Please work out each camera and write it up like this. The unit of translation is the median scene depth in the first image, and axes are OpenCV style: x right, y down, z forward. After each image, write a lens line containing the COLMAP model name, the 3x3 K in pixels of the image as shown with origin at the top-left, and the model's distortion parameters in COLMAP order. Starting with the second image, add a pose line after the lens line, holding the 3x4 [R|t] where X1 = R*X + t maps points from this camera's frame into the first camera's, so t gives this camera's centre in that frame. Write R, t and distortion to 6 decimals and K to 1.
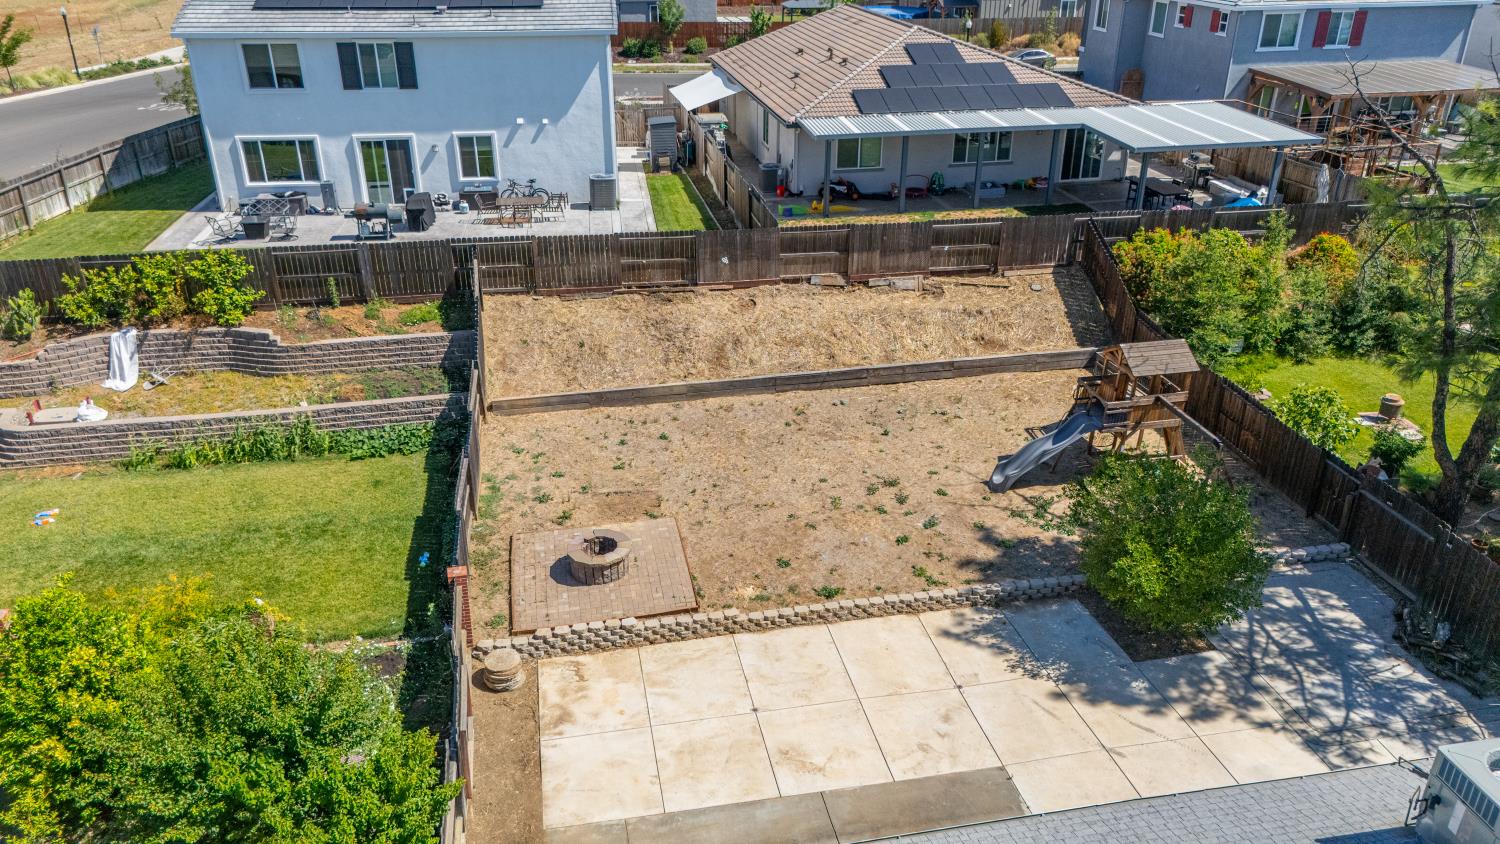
lens RADIAL K [[1101.9, 0, 750.0], [0, 1101.9, 422.0], [0, 0, 1]] dist [0.073503, -0.072034]
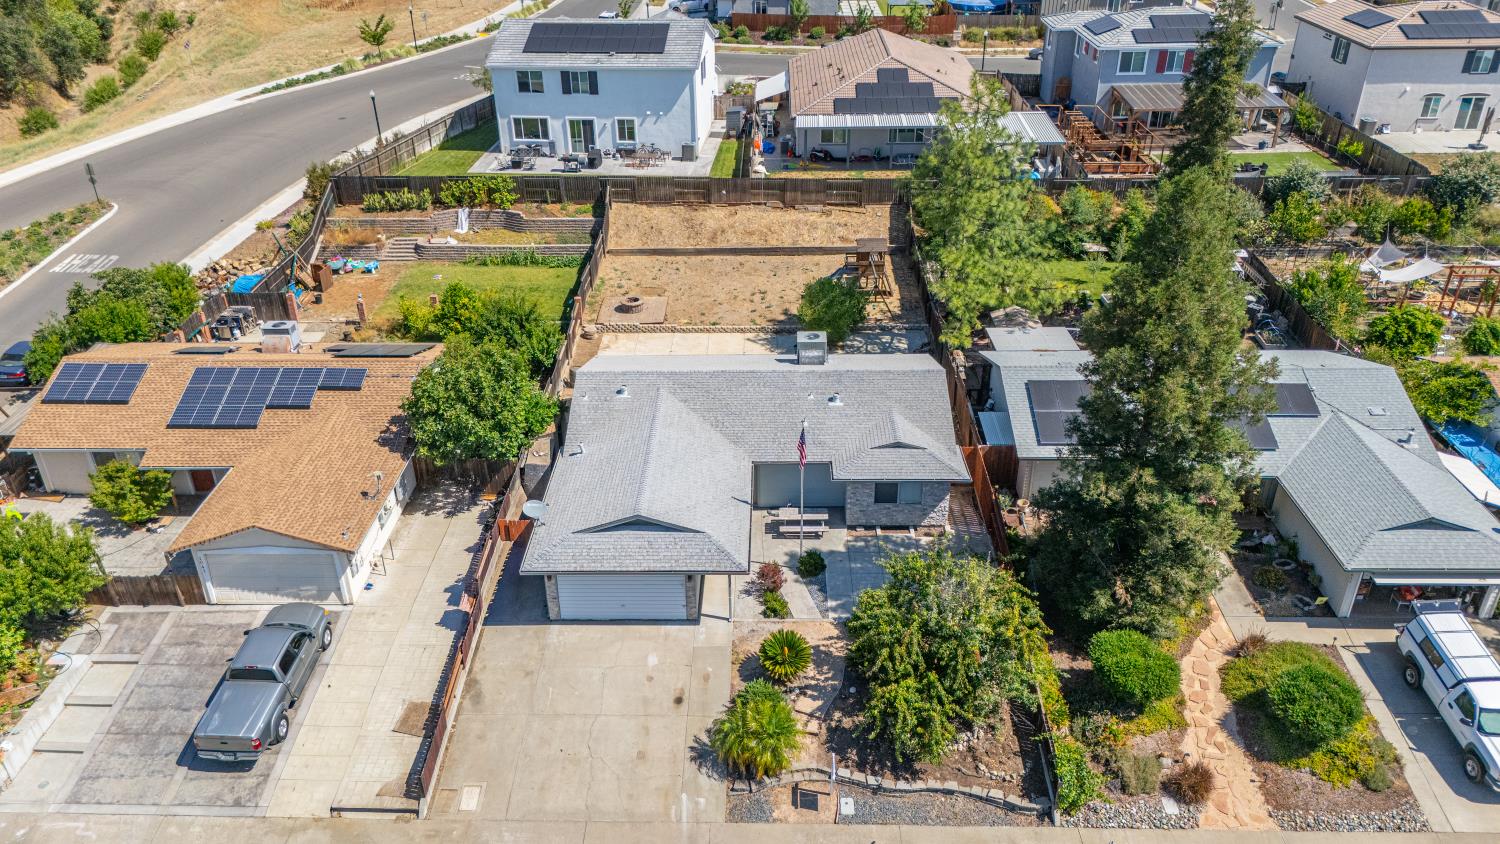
lens RADIAL K [[1099.2, 0, 753.6], [0, 1099.2, 424.5], [0, 0, 1]] dist [0.077882, -0.079145]
pose [[0.978553, 0.093234, -0.183691, 0.462758], [-0.079839, 0.993670, 0.079030, 0.124133], [0.189896, -0.062669, 0.979802, -1.086524]]
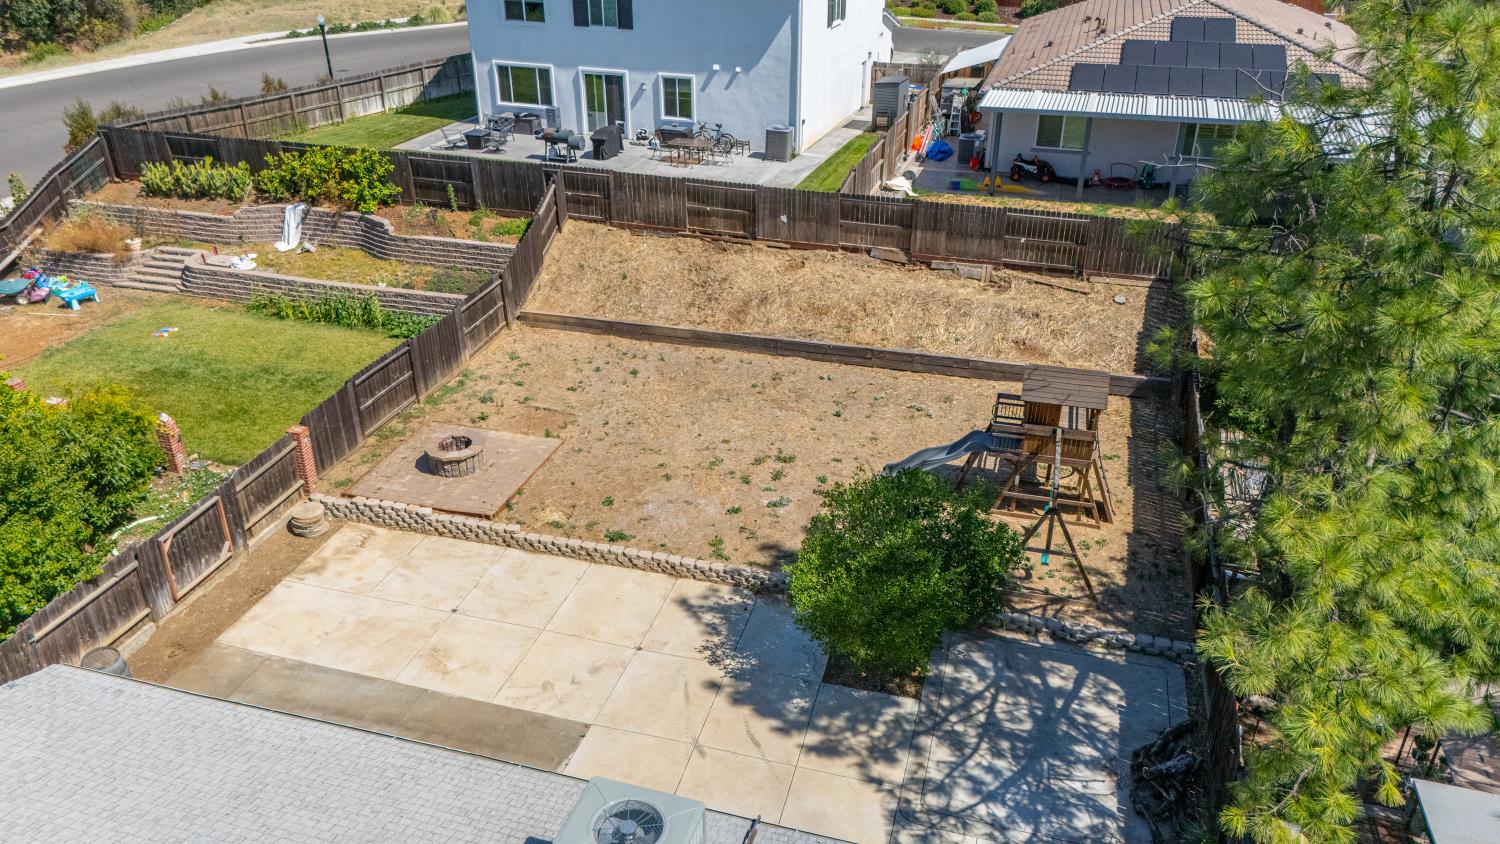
lens RADIAL K [[1099.2, 0, 753.6], [0, 1099.2, 424.5], [0, 0, 1]] dist [0.077882, -0.079145]
pose [[0.886182, 0.214483, -0.410705, 0.404972], [-0.199740, 0.976654, 0.079057, -0.037699], [0.418074, 0.011976, 0.908334, 0.082090]]
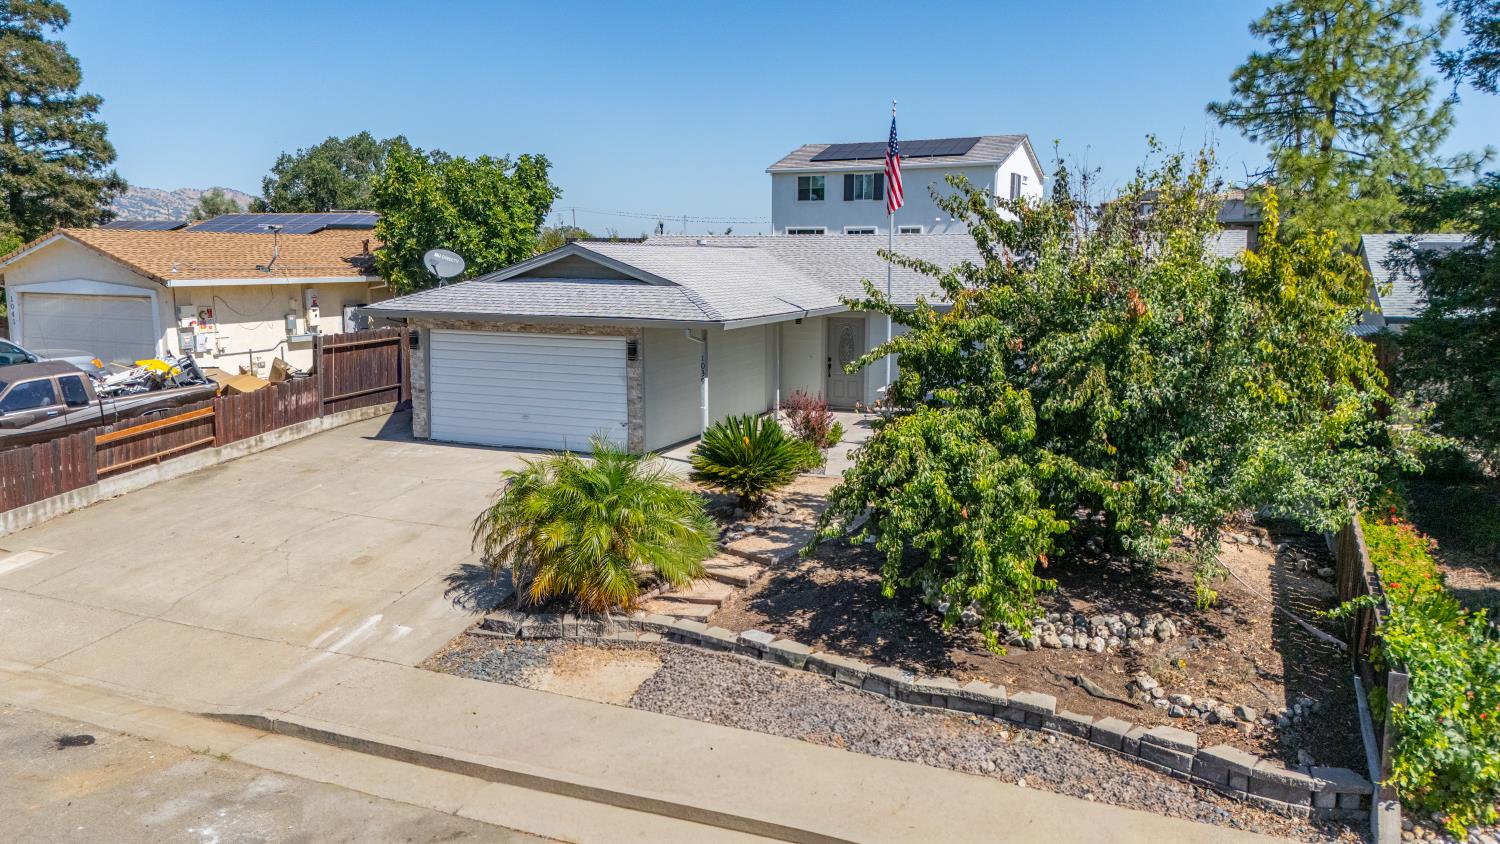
lens RADIAL K [[1099.2, 0, 753.6], [0, 1099.2, 424.5], [0, 0, 1]] dist [0.077882, -0.079145]
pose [[0.832846, 0.087377, -0.546564, 0.589158], [-0.242140, 0.945475, -0.217821, 0.530262], [0.497730, 0.313756, 0.808592, -0.426911]]
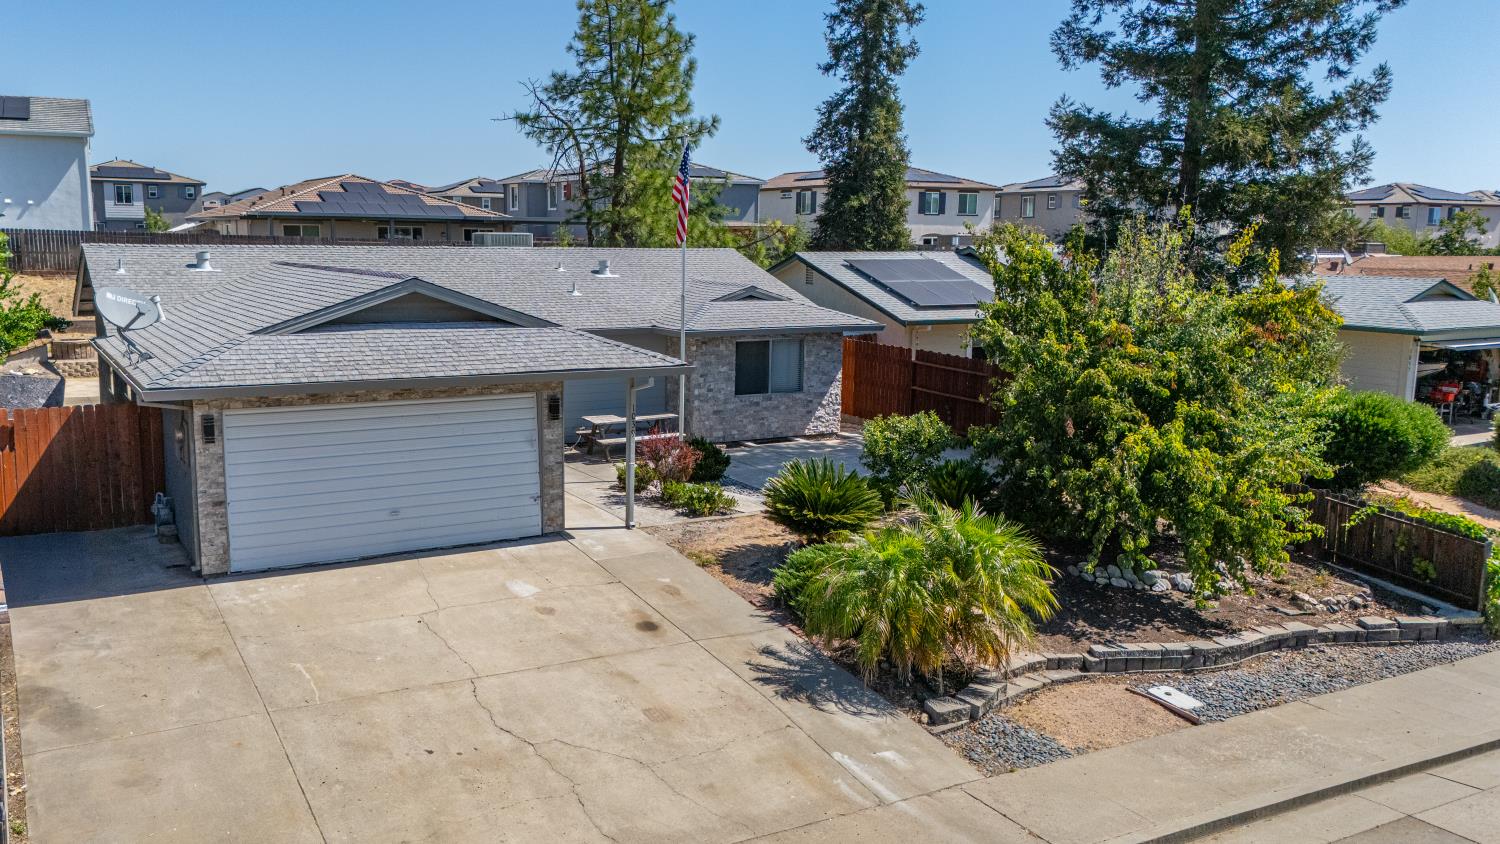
lens RADIAL K [[1214.7, 0, 675.4], [0, 1214.7, 425.1], [0, 0, 1]] dist [0.089619, -0.123062]
pose [[0.950270, -0.040046, 0.308840, 0.083817], [0.127026, 0.955294, -0.266978, 0.539078], [-0.284342, 0.292932, 0.912875, -0.504209]]
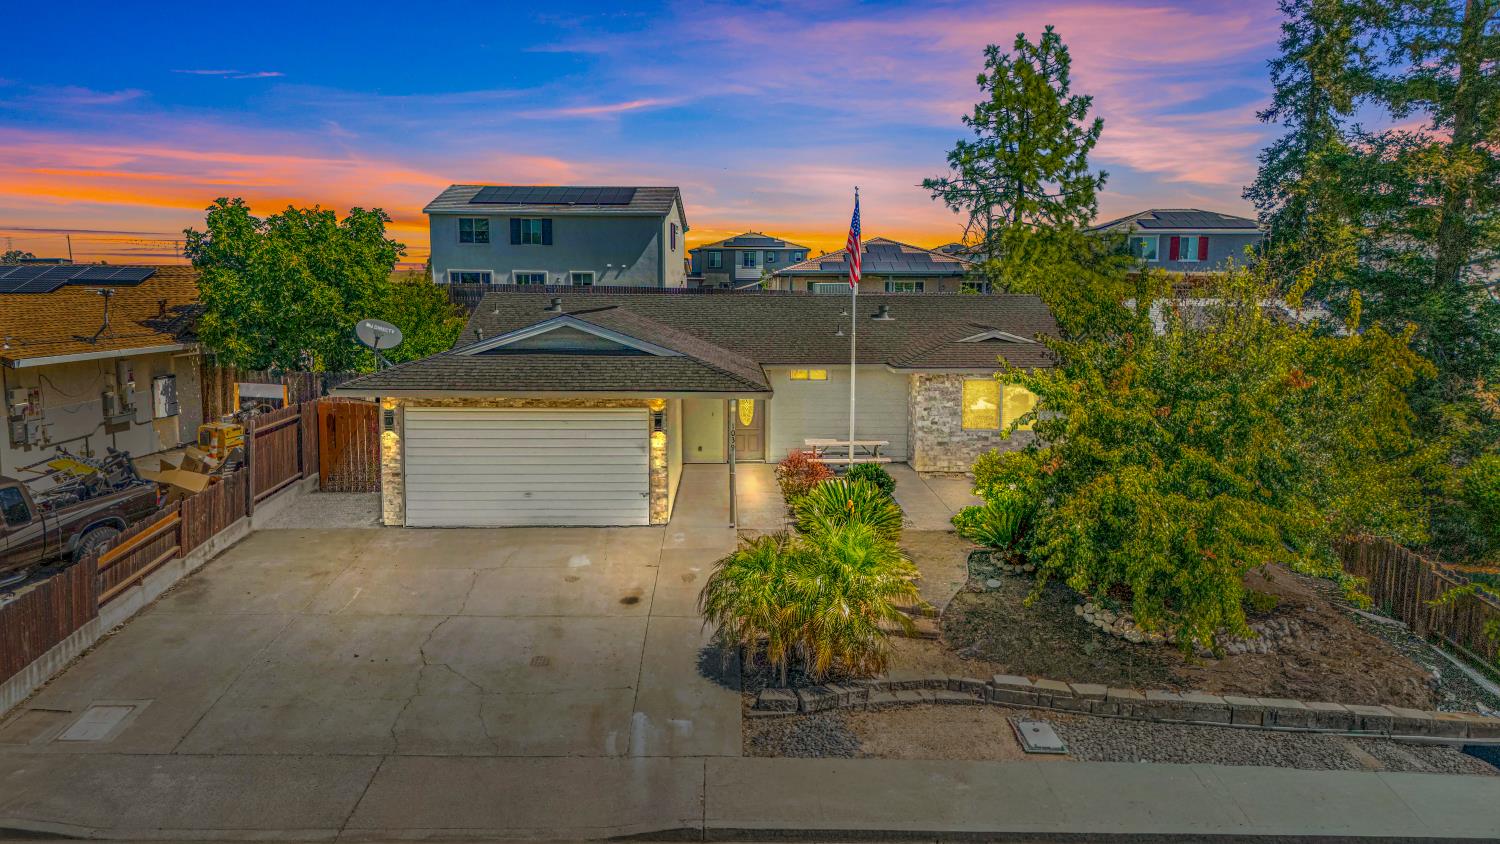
lens RADIAL K [[1099.2, 0, 753.6], [0, 1099.2, 424.5], [0, 0, 1]] dist [0.077882, -0.079145]
pose [[0.986011, 0.024620, -0.164853, 0.354759], [-0.075803, 0.947072, -0.311943, 0.564740], [0.148448, 0.320076, 0.935690, -0.548281]]
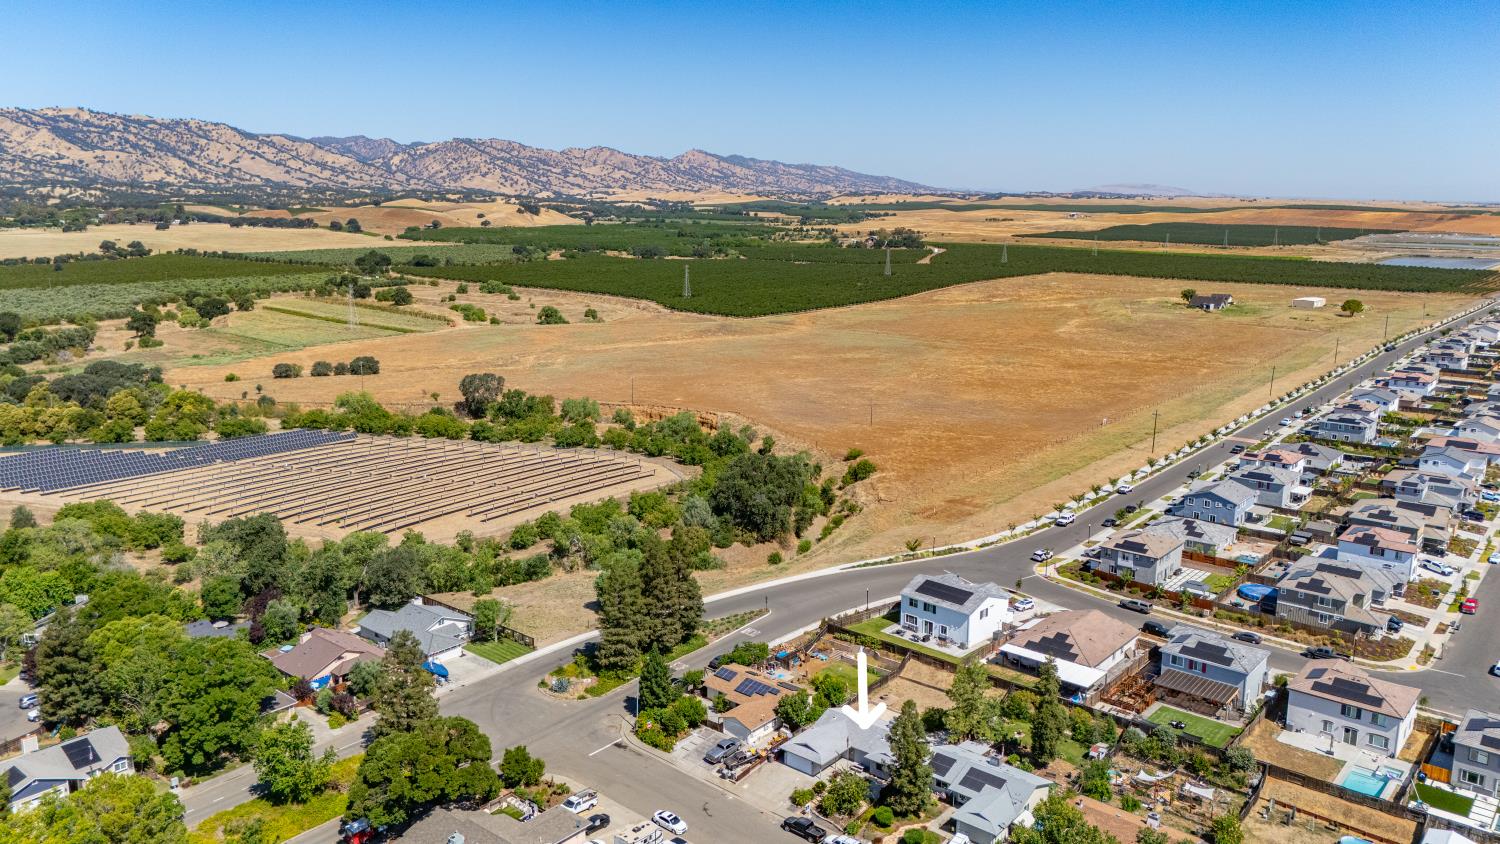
lens RADIAL K [[1101.9, 0, 750.0], [0, 1101.9, 422.0], [0, 0, 1]] dist [0.073503, -0.072034]
pose [[0.627832, 0.161896, -0.761325, 3.375620], [-0.342229, 0.935926, -0.083197, -0.492385], [0.699075, 0.312781, 0.643010, -3.640499]]
